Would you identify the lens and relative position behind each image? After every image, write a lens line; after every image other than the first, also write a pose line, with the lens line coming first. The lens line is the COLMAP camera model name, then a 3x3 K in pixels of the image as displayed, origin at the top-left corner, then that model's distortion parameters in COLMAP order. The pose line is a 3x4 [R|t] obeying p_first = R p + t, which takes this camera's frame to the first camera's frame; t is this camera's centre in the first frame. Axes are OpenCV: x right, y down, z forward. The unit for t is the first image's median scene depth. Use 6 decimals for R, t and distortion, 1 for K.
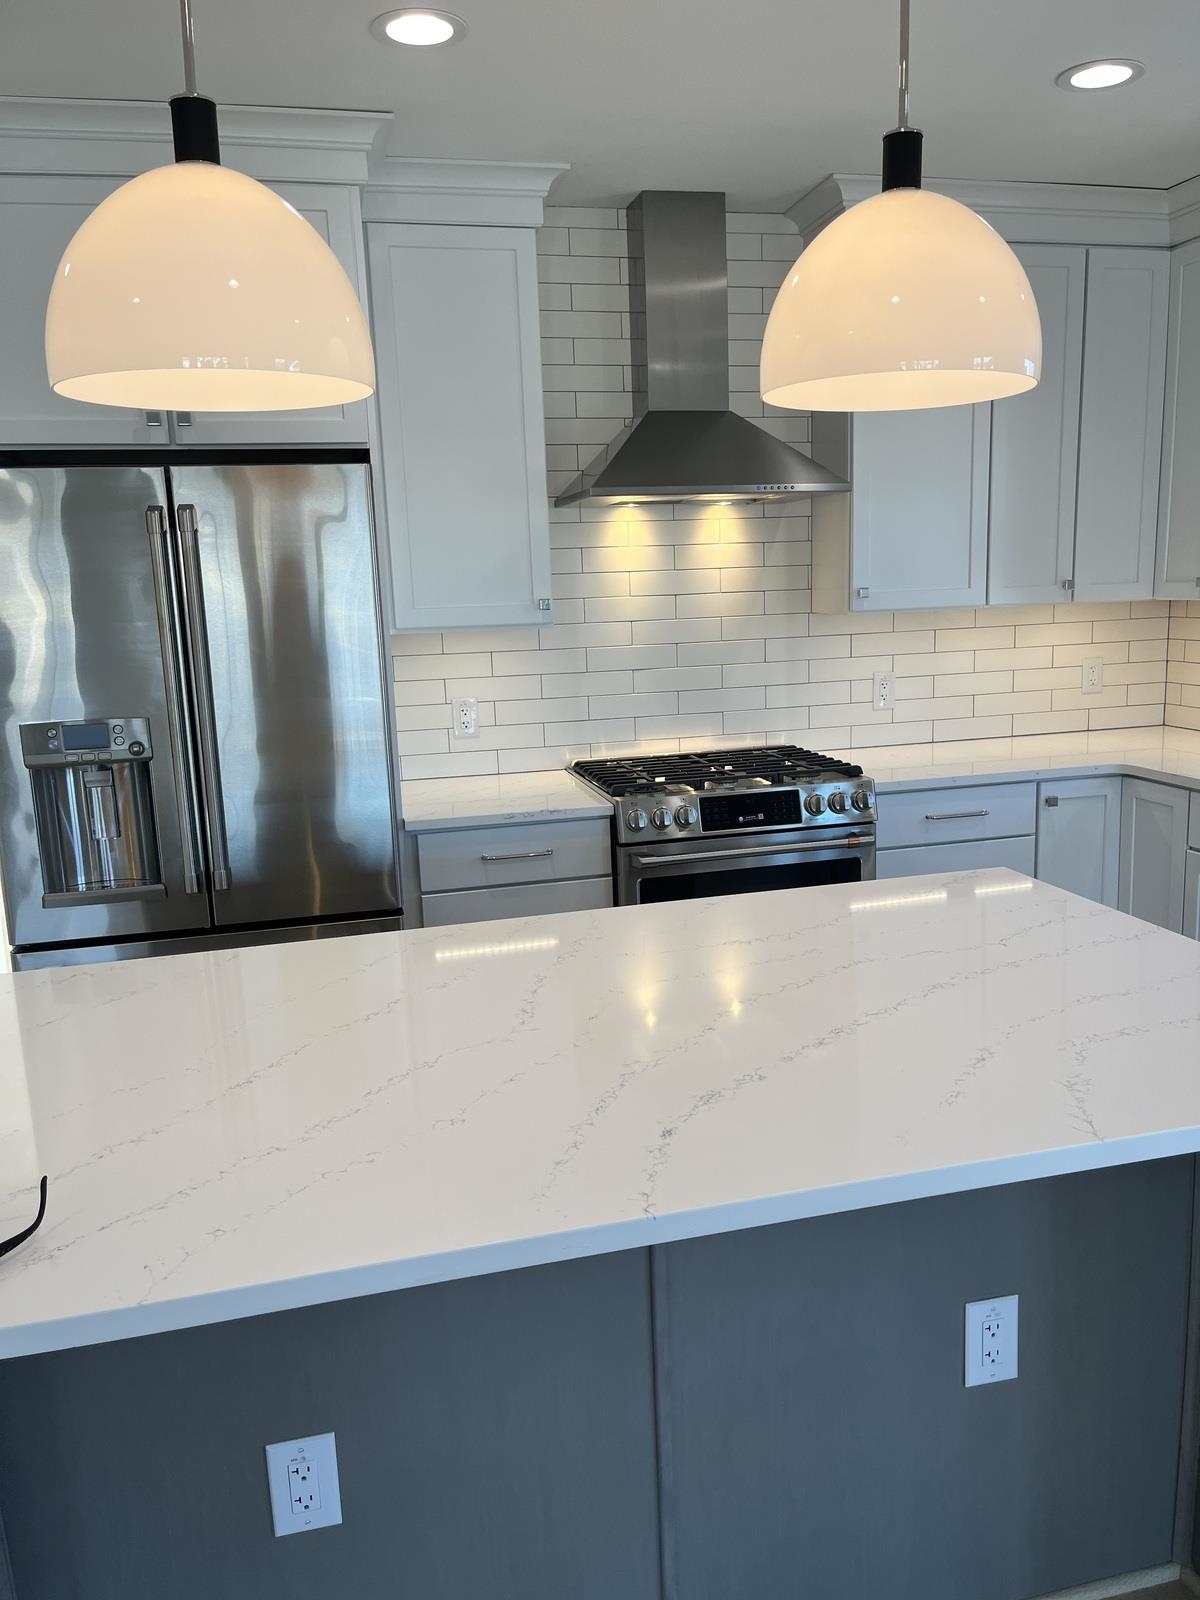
lens RADIAL K [[1219.0, 0, 593.6], [0, 1219.0, 800.0], [0, 0, 1]] dist [0.051900, -0.074717]
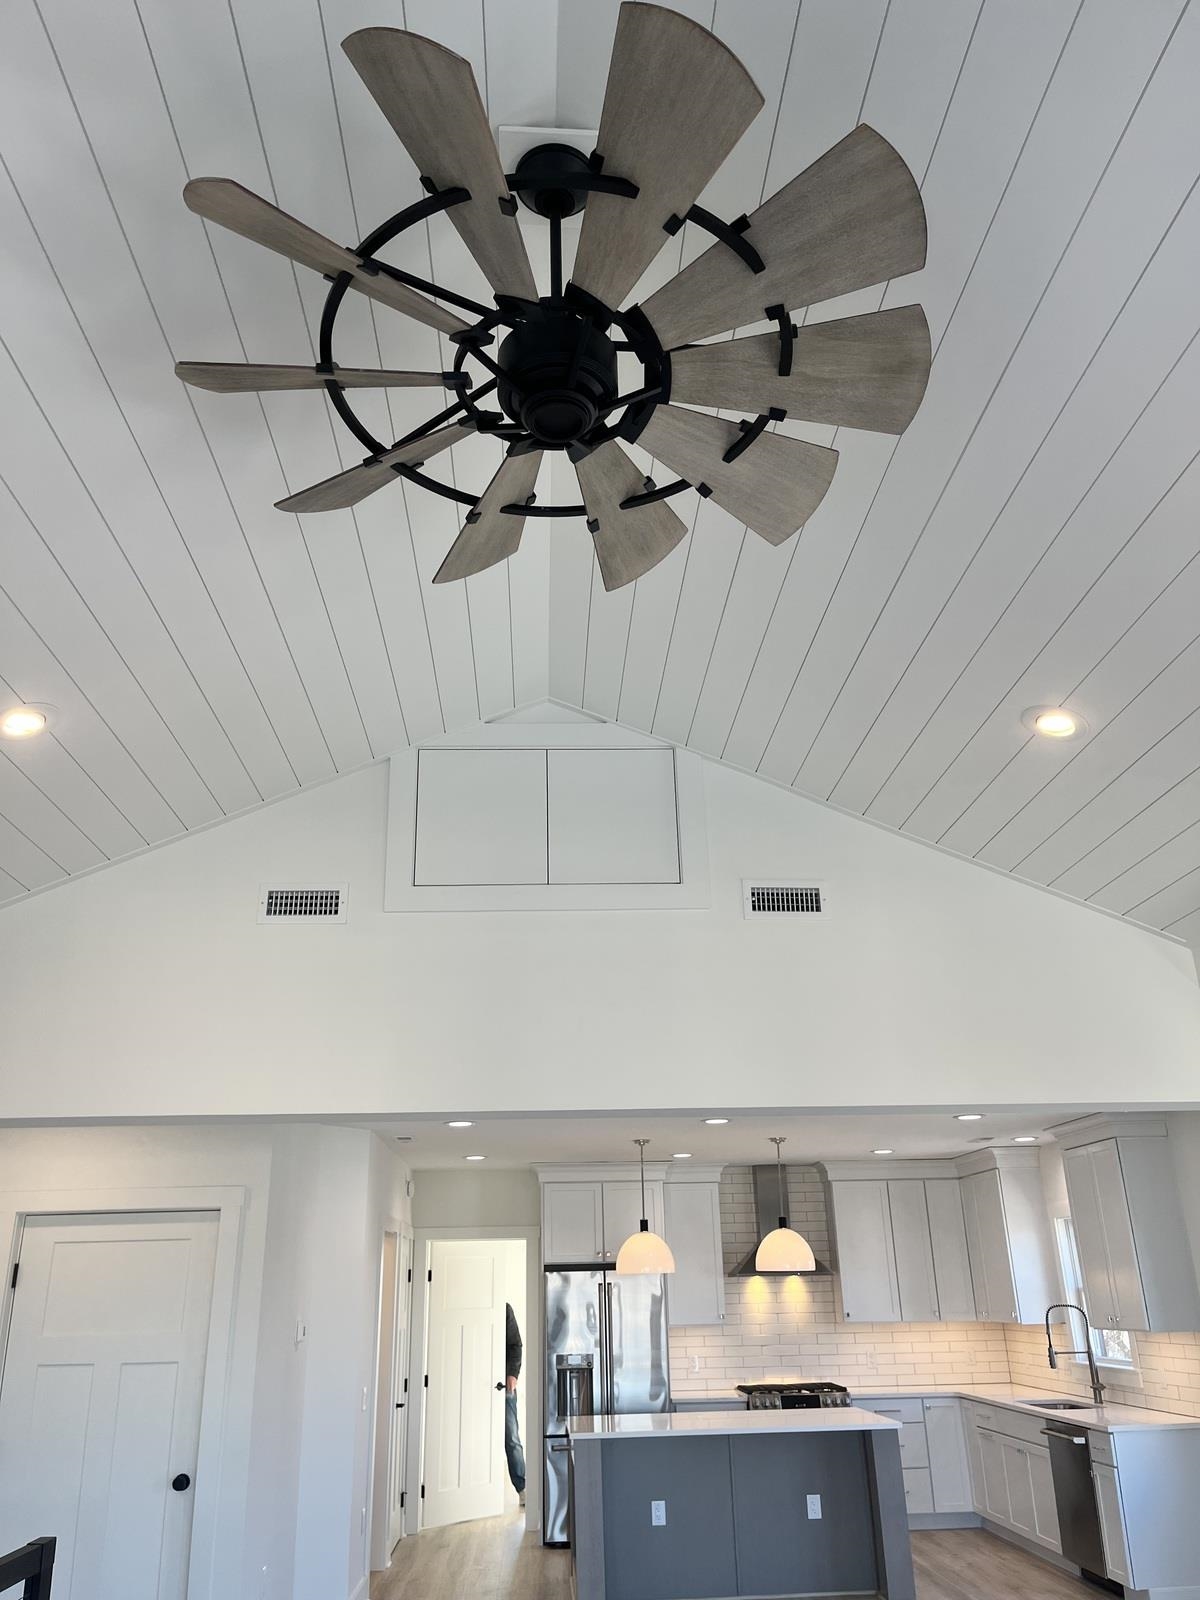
lens RADIAL K [[1219.0, 0, 593.6], [0, 1219.0, 800.0], [0, 0, 1]] dist [0.051900, -0.074717]
pose [[0.983100, -0.051564, -0.175659, 0.204934], [-0.047725, 0.854151, -0.517830, 0.270716], [0.176740, 0.517462, 0.837255, -1.829214]]
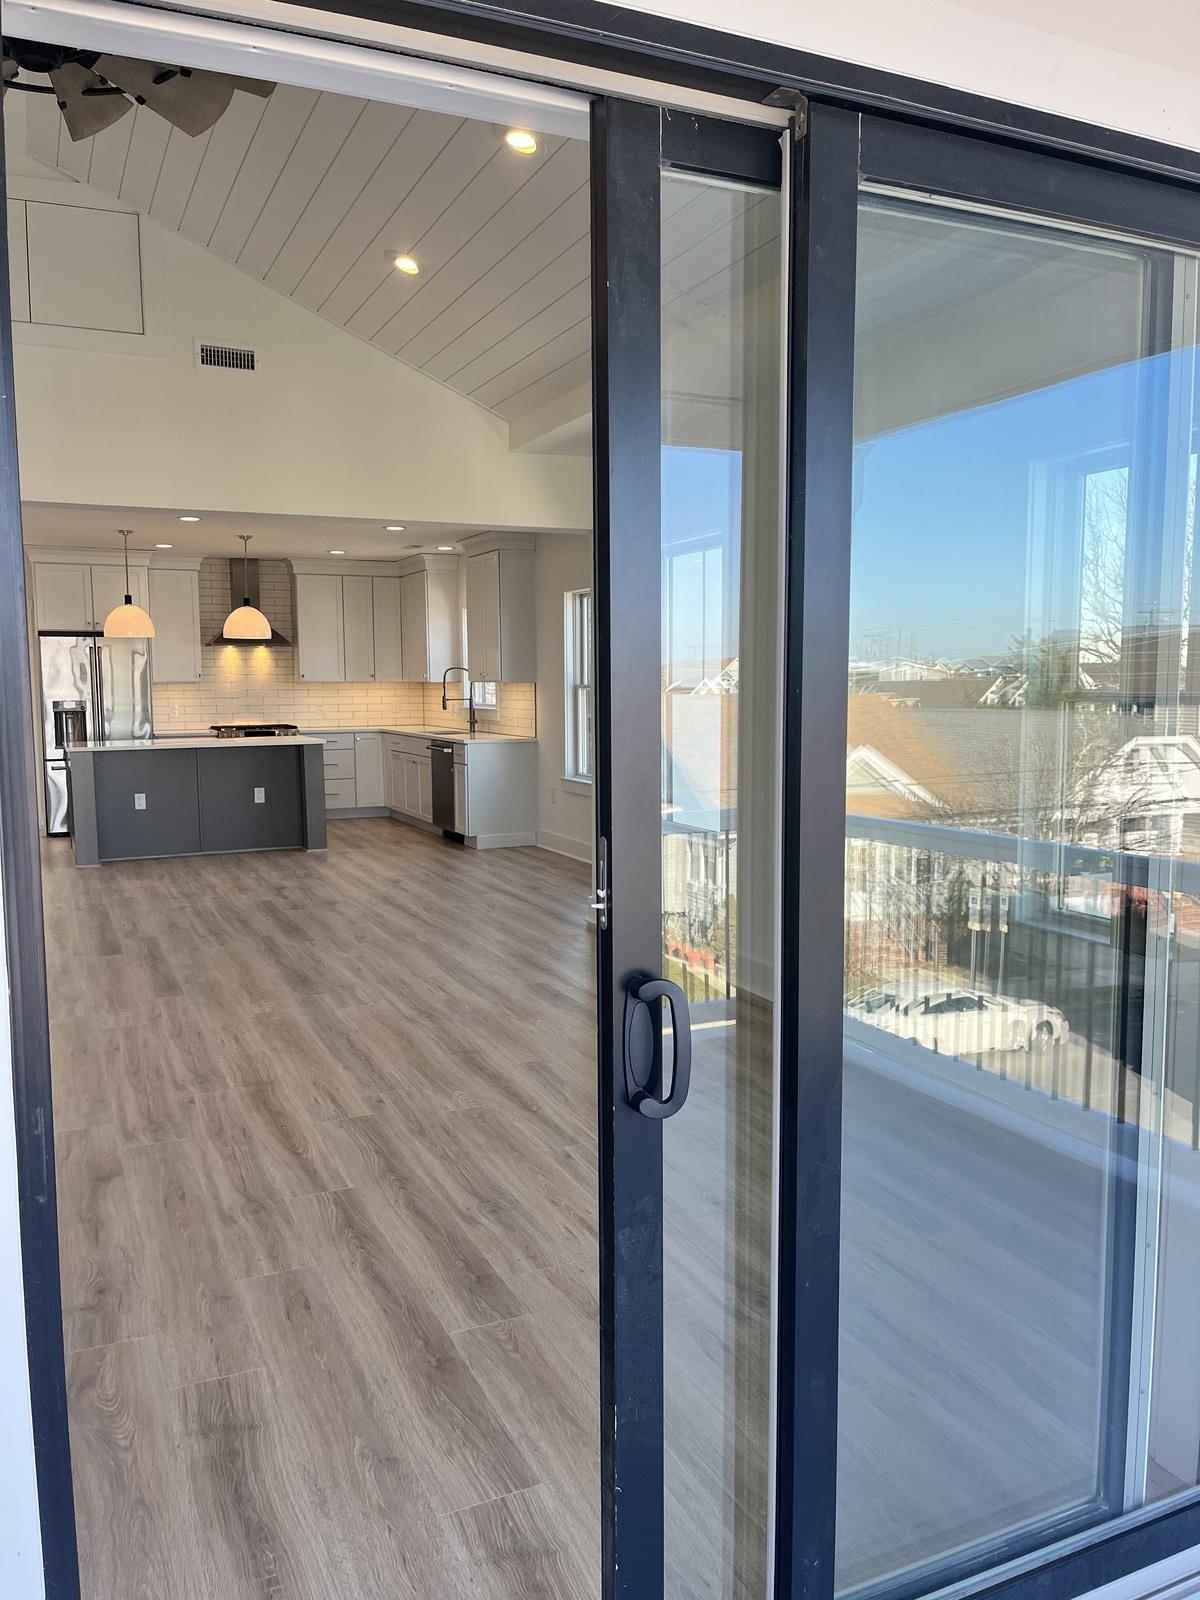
lens RADIAL K [[1219.0, 0, 593.6], [0, 1219.0, 800.0], [0, 0, 1]] dist [0.051900, -0.074717]
pose [[0.978817, 0.011237, 0.204429, 0.318236], [0.005043, 0.996866, -0.078946, 0.429194], [-0.204676, 0.078305, 0.975693, -2.353625]]
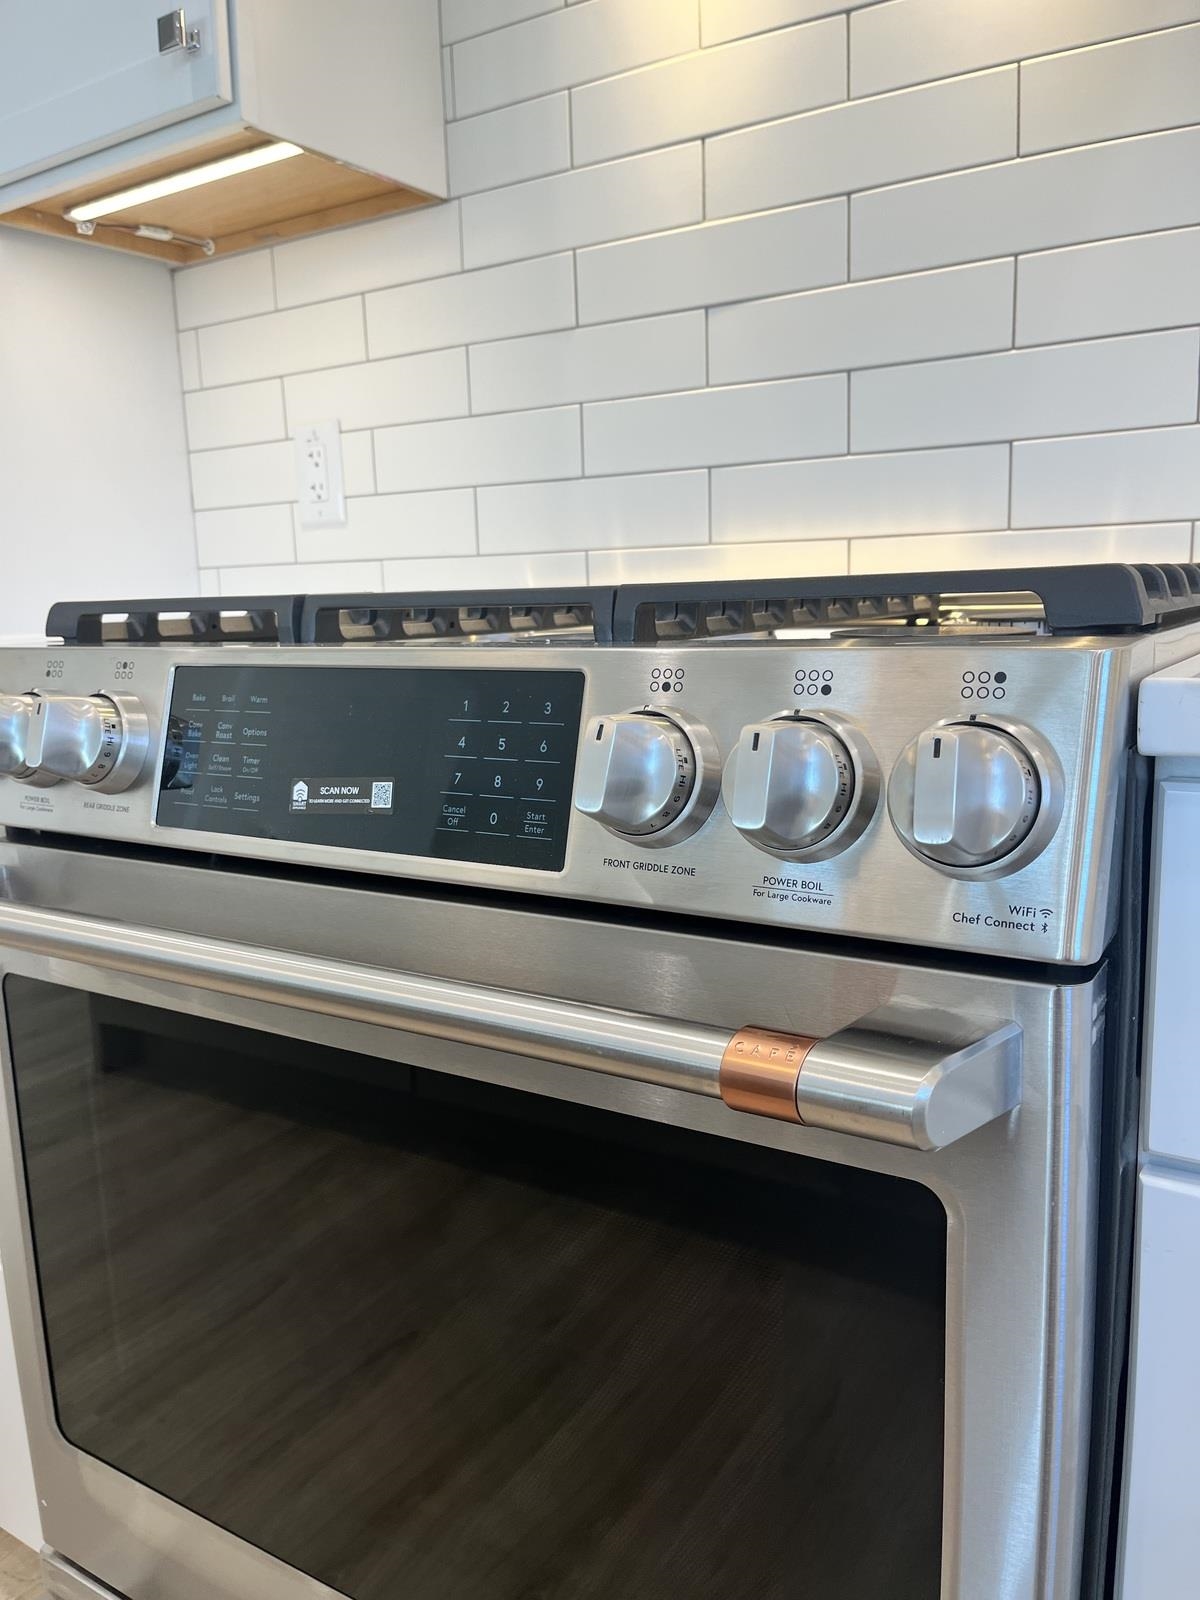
lens RADIAL K [[1219.0, 0, 593.6], [0, 1219.0, 800.0], [0, 0, 1]] dist [0.051900, -0.074717]
pose [[0.699103, 0.138795, -0.701421, 0.264213], [-0.122980, 0.989701, 0.073266, -0.002893], [0.704366, 0.035040, 0.708972, 0.819844]]
